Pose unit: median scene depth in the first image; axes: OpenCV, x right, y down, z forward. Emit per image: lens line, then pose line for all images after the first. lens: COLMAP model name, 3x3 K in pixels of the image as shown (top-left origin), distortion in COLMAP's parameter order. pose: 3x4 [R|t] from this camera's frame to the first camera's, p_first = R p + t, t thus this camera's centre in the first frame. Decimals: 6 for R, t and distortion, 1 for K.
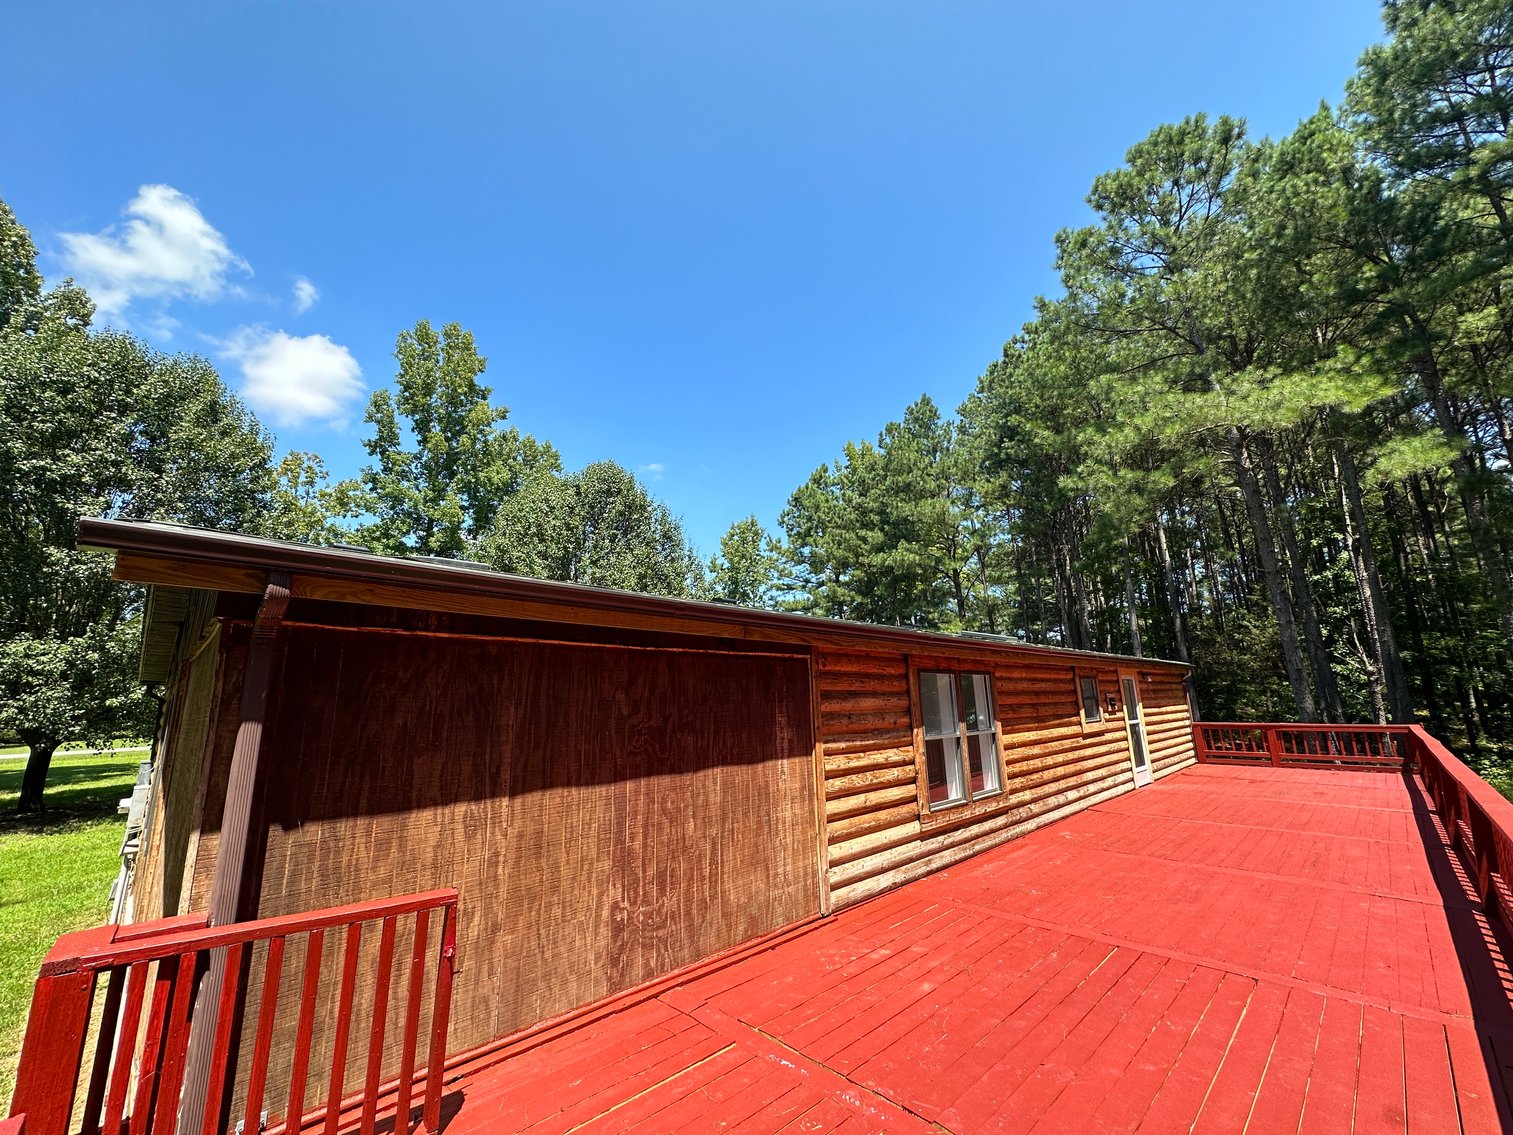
lens RADIAL K [[604.6, 0, 762.4], [0, 604.6, 569.0], [0, 0, 1]] dist [-0.002299, 0.000630]
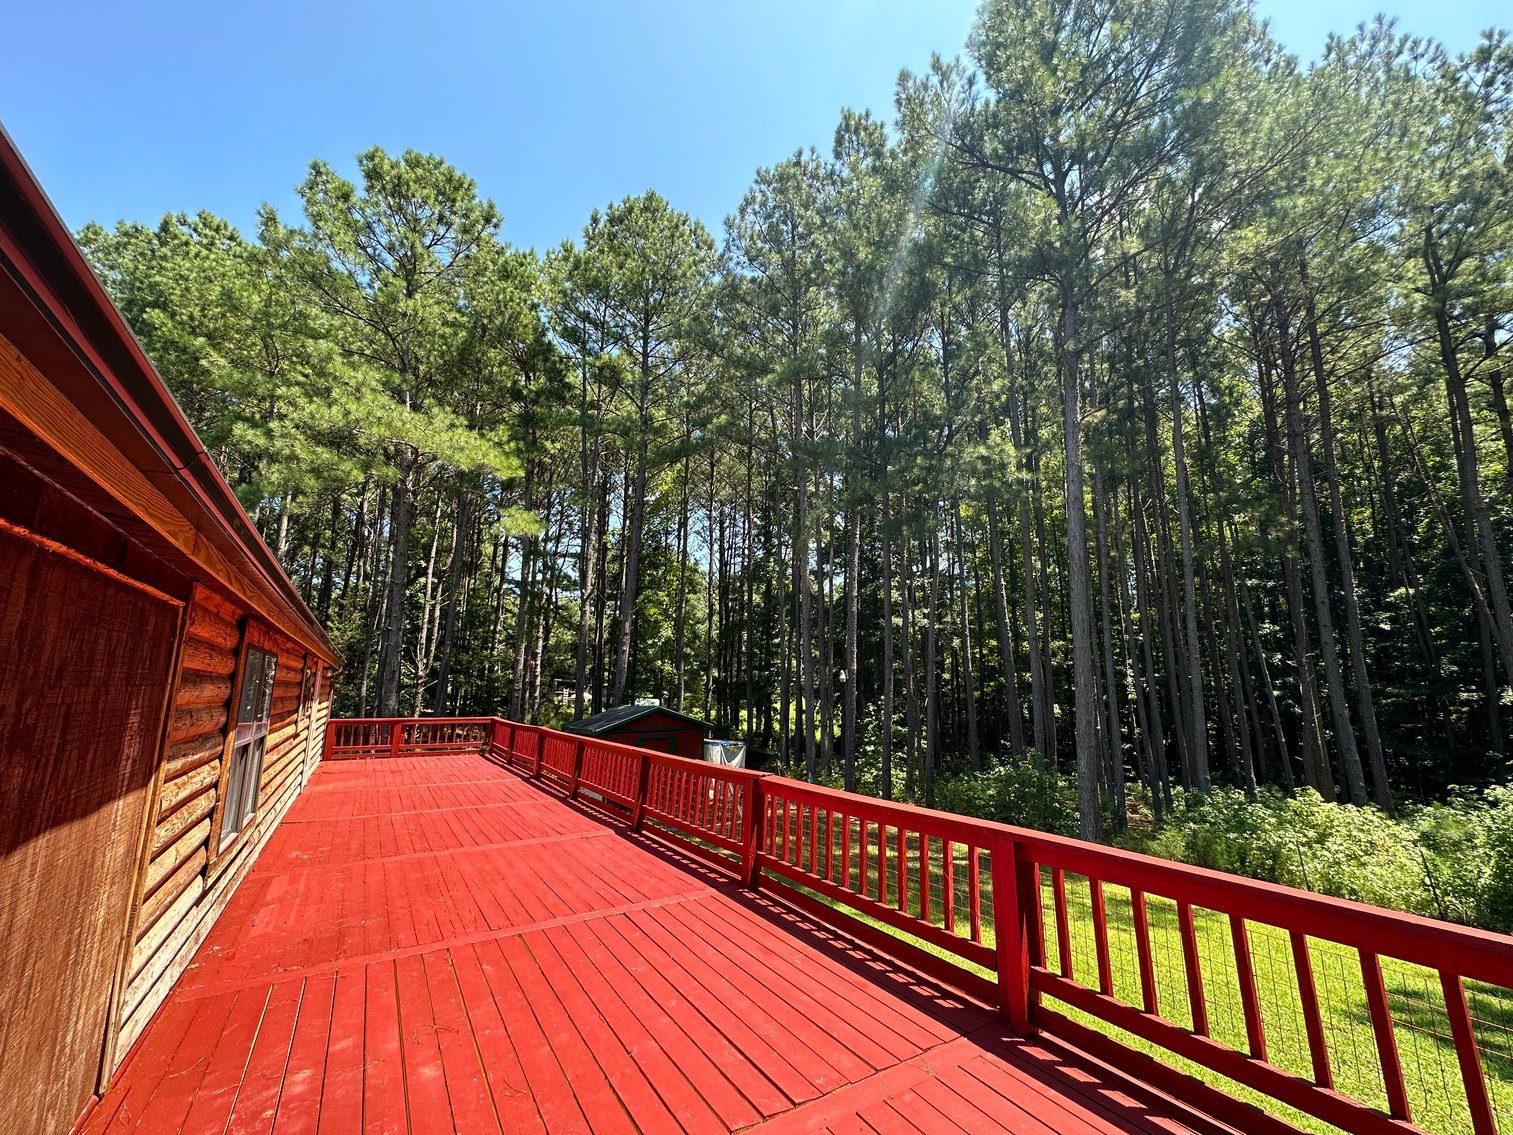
lens RADIAL K [[601.6, 0, 753.4], [0, 601.6, 567.7], [0, 0, 1]] dist [-0.000962, -0.000561]
pose [[0.220682, 0.214741, 0.951412, -0.063482], [-0.214512, 0.962263, -0.167434, 0.017648], [-0.951464, -0.167140, 0.258419, 0.070863]]
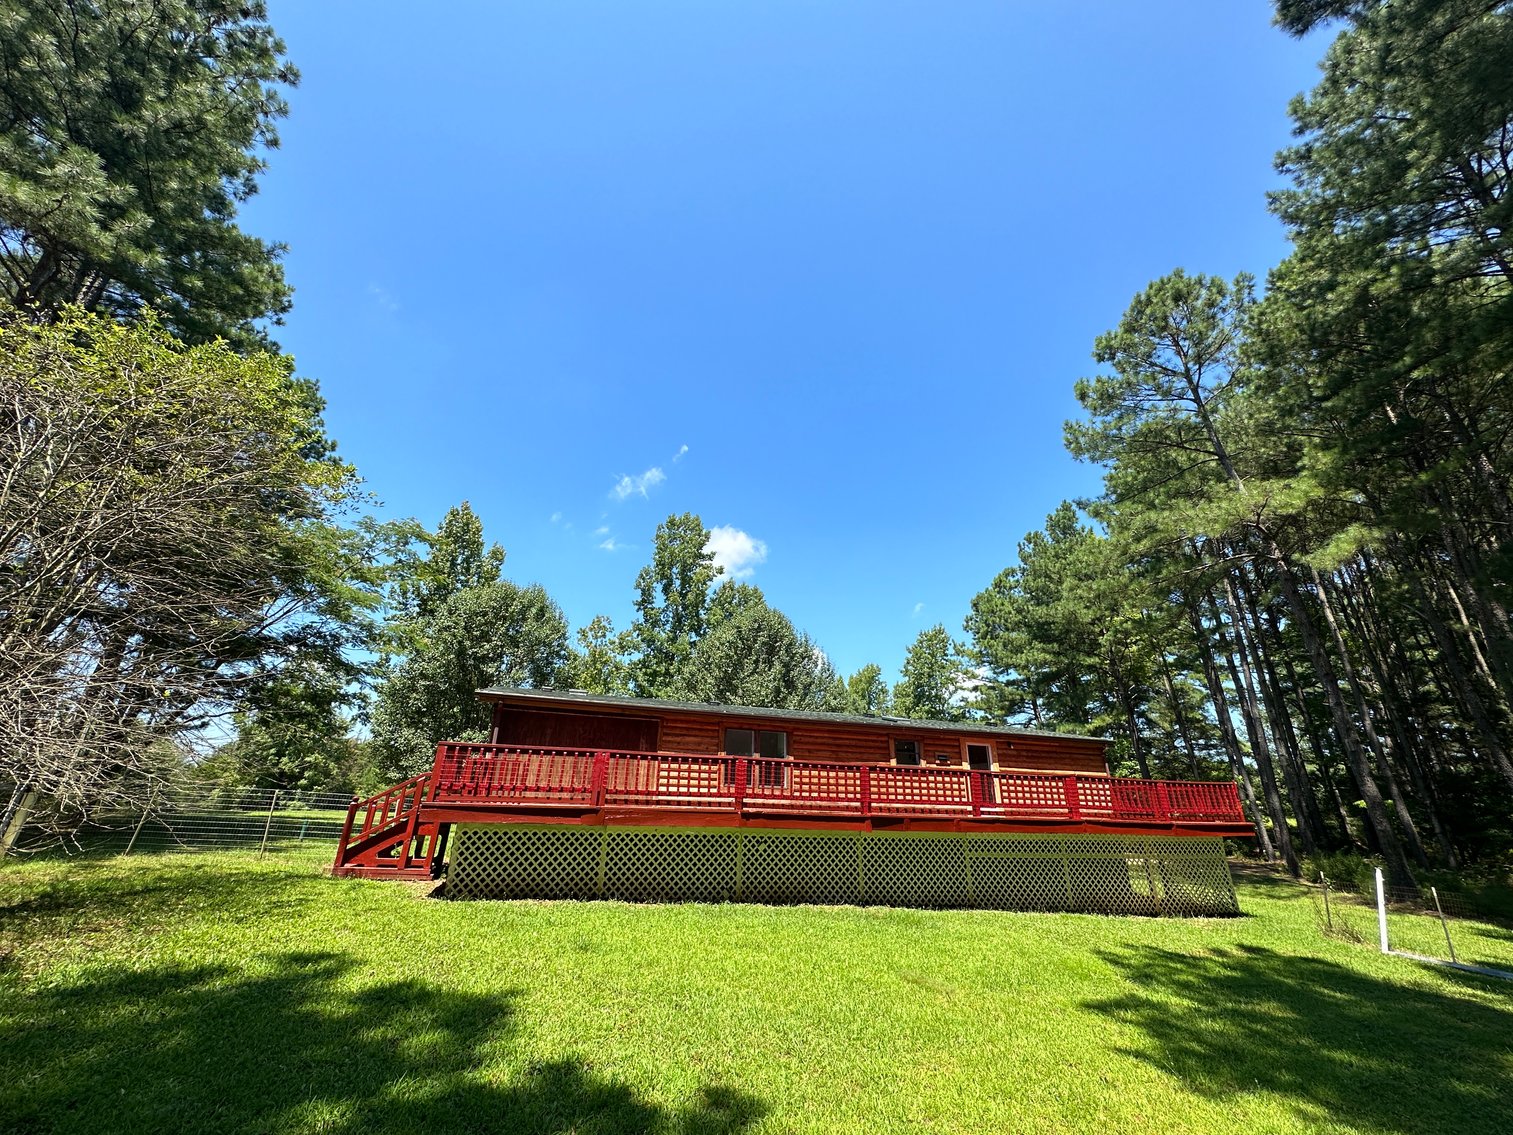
lens RADIAL K [[610.5, 0, 776.9], [0, 610.5, 571.0], [0, 0, 1]] dist [-0.001393, -0.000041]
pose [[0.907578, -0.123222, -0.401397, 0.344735], [0.055294, 0.982718, -0.176655, -0.003847], [0.416228, 0.138134, 0.898707, -0.273939]]
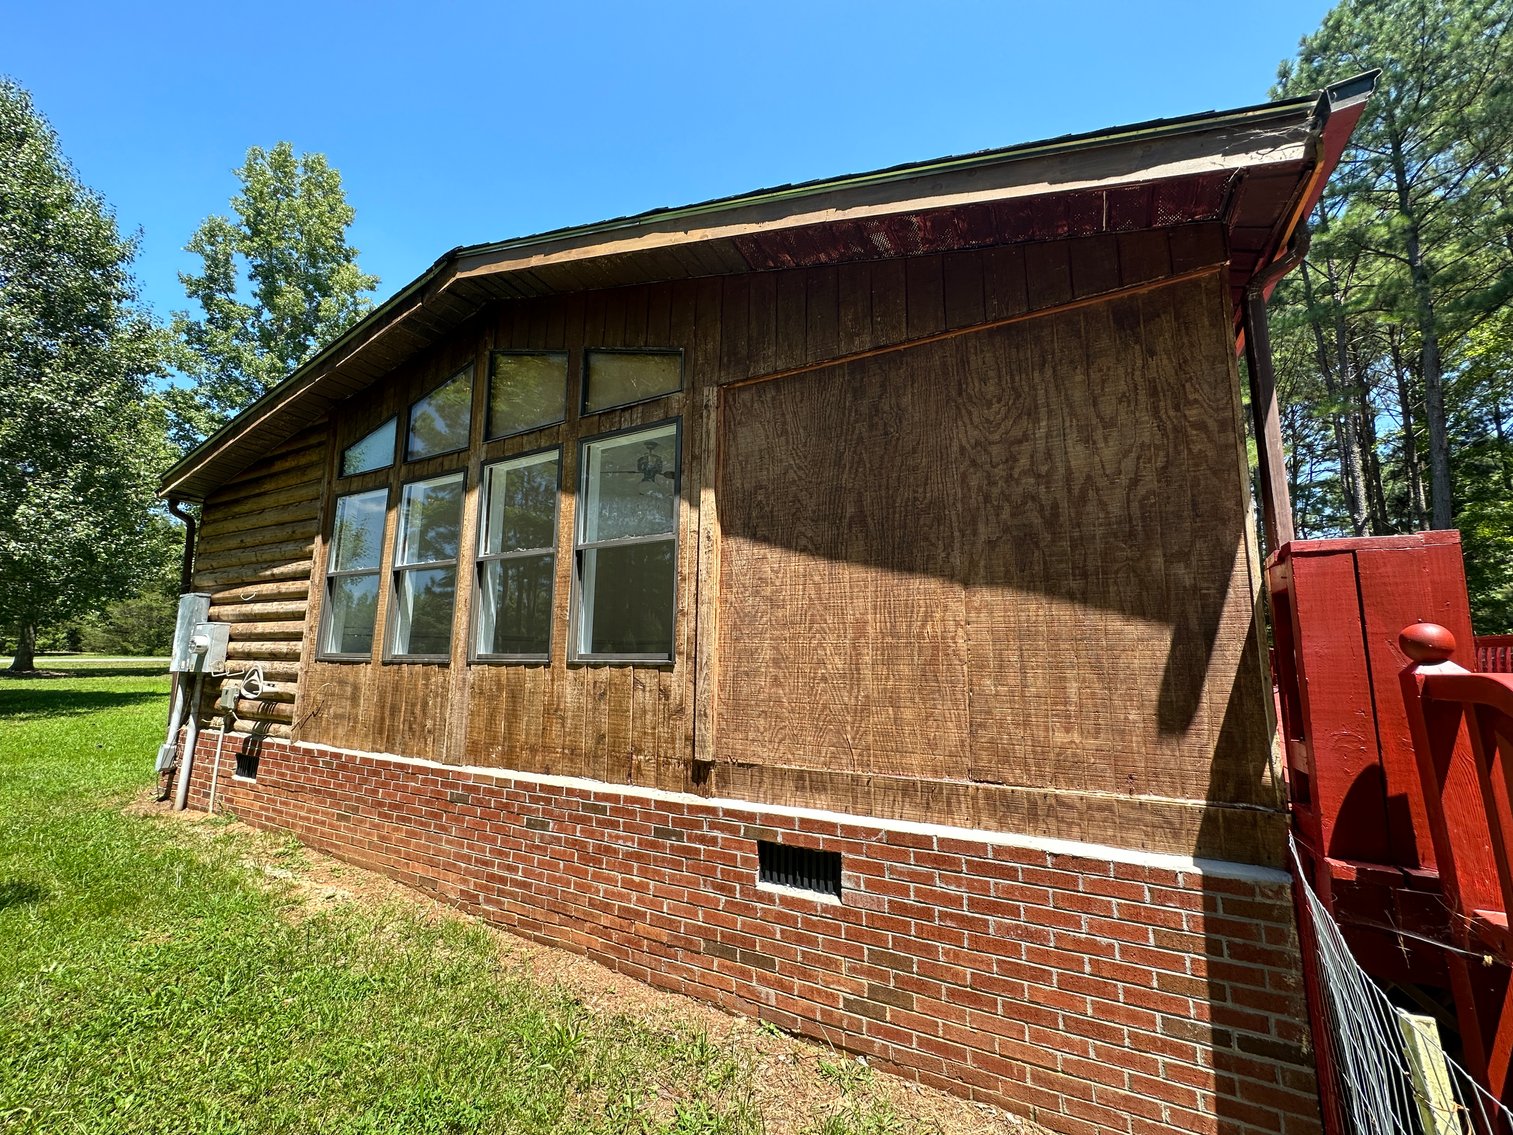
lens RADIAL K [[604.6, 0, 762.4], [0, 604.6, 569.0], [0, 0, 1]] dist [-0.002299, 0.000630]
pose [[0.955012, 0.075882, 0.286694, -0.170495], [-0.096005, 0.993760, 0.056777, 0.052165], [-0.280597, -0.081746, 0.956338, 0.026725]]
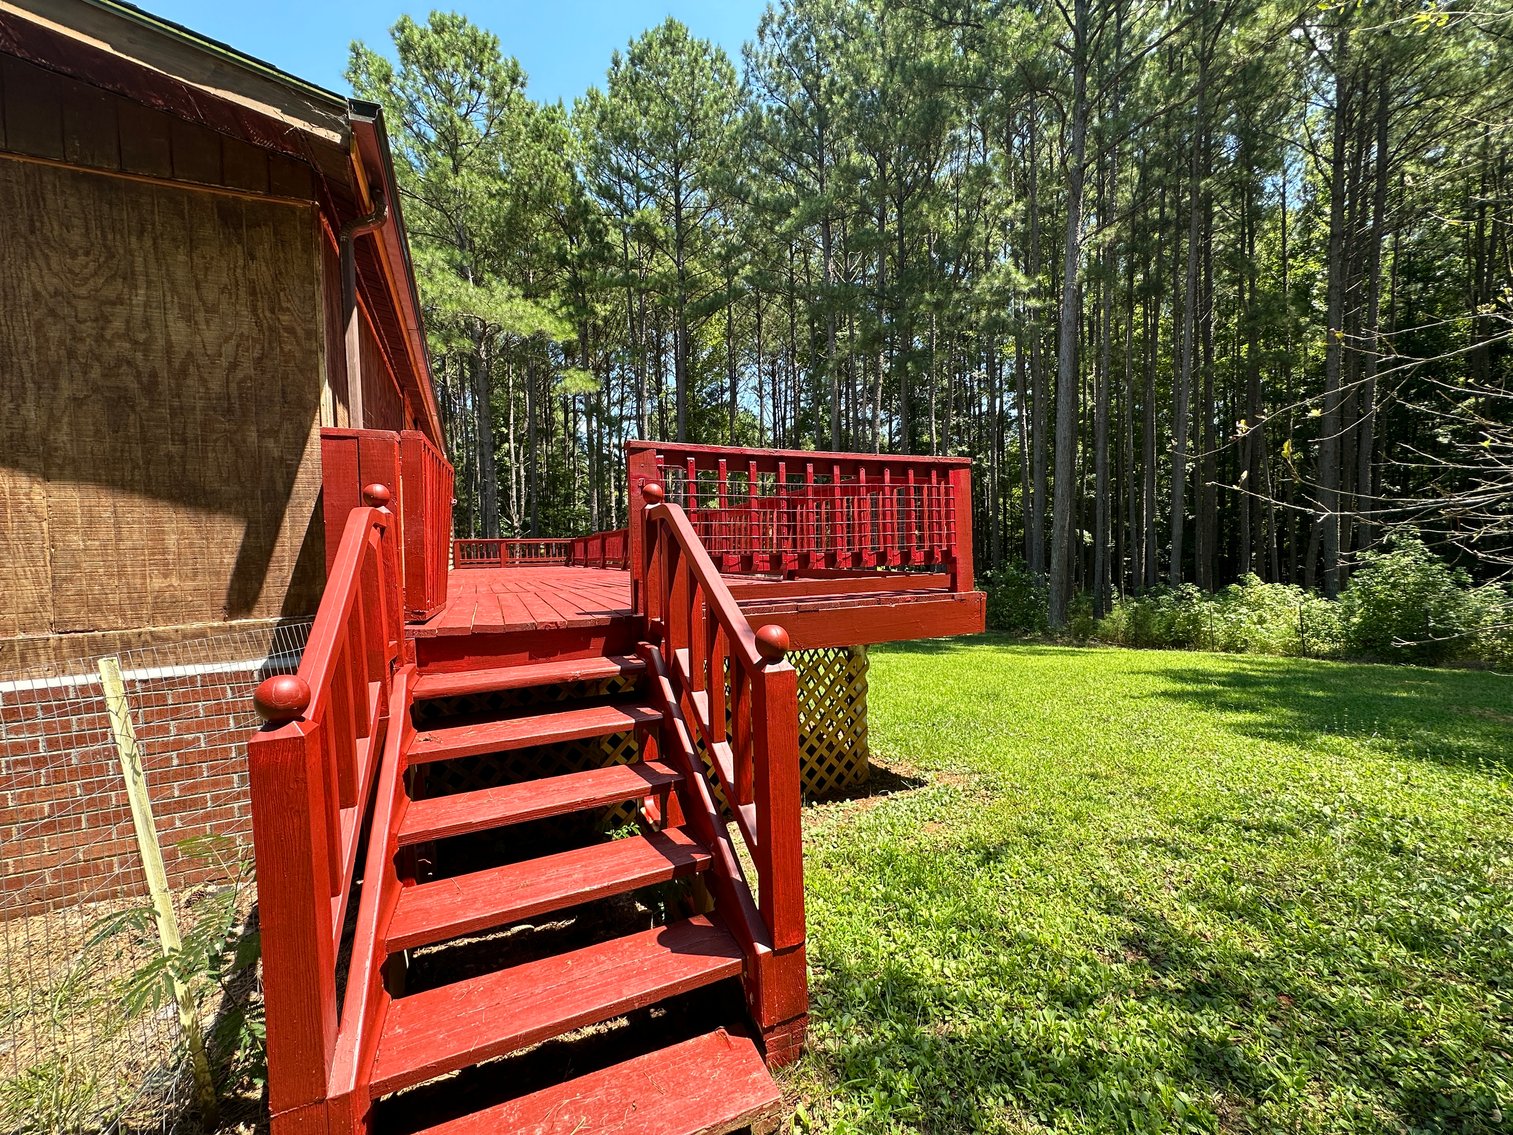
lens RADIAL K [[601.6, 0, 753.4], [0, 601.6, 567.7], [0, 0, 1]] dist [-0.000962, -0.000561]
pose [[0.342520, -0.013359, 0.939416, -0.161516], [-0.181615, 0.980098, 0.080156, 0.048799], [-0.921790, -0.198066, 0.333277, -0.029283]]
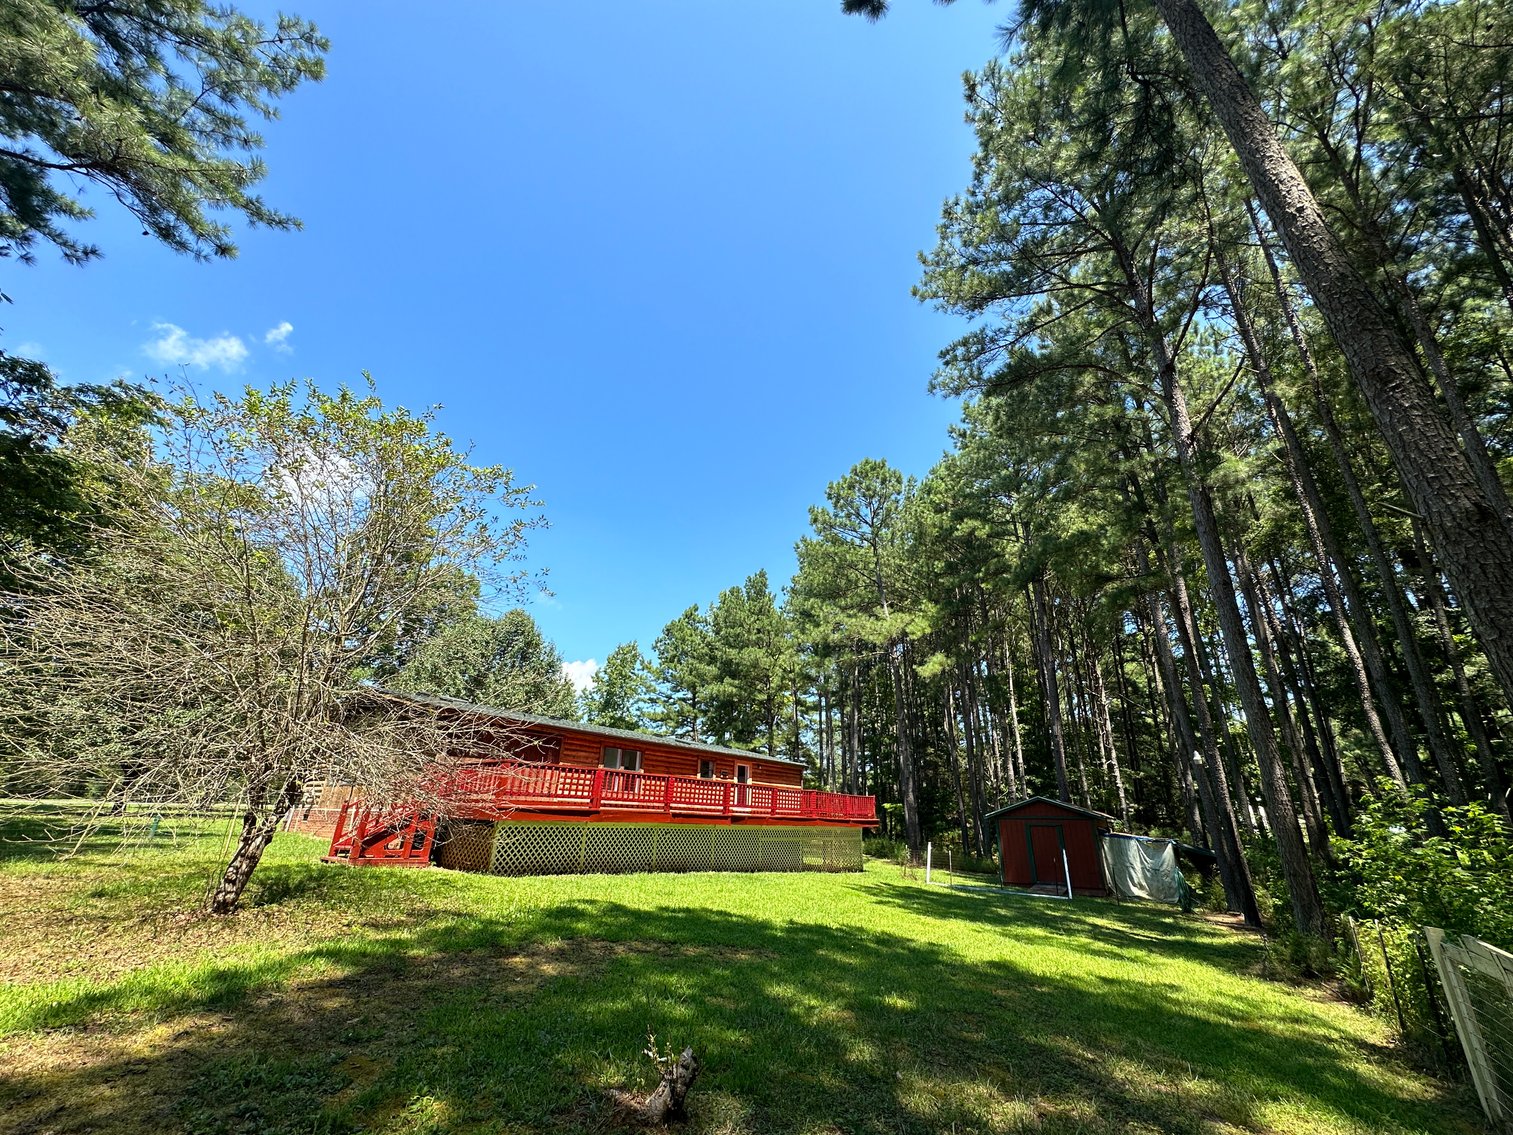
lens RADIAL K [[598.2, 0, 786.7], [0, 598.2, 564.2], [0, 0, 1]] dist [0.001517, 0.000253]
pose [[0.976584, 0.121154, 0.177781, 0.112203], [-0.086322, 0.977587, -0.192021, -0.061315], [-0.197060, 0.172178, 0.965154, -0.557988]]
